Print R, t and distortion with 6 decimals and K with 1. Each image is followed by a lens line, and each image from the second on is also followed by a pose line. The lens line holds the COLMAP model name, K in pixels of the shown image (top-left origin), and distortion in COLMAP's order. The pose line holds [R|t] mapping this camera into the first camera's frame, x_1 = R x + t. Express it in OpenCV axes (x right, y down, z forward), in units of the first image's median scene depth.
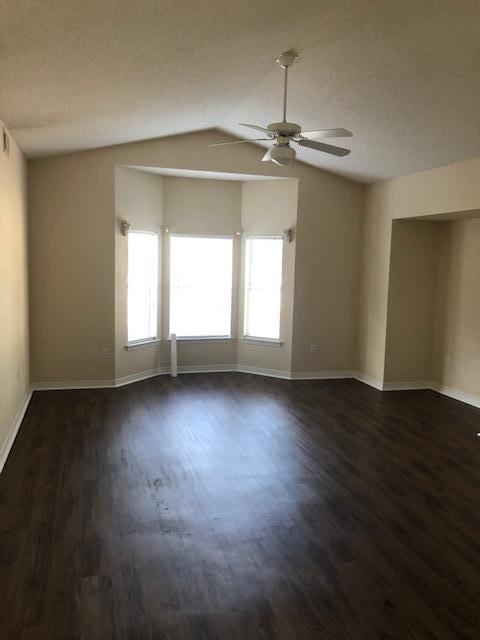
lens RADIAL K [[524.9, 0, 238.2], [0, 524.9, 318.6], [0, 0, 1]] dist [0.081760, -0.163221]
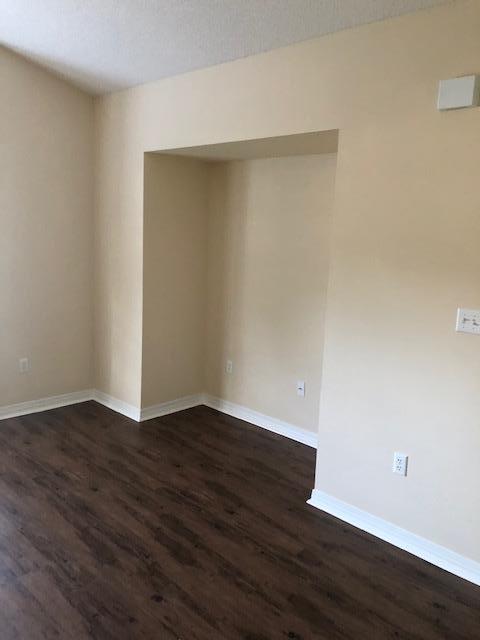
lens RADIAL K [[524.9, 0, 238.2], [0, 524.9, 318.6], [0, 0, 1]] dist [0.081760, -0.163221]
pose [[0.868324, -0.078866, 0.489687, 0.071798], [0.041642, 0.995384, 0.086468, -0.041820], [-0.494246, -0.054691, 0.867600, 0.396552]]
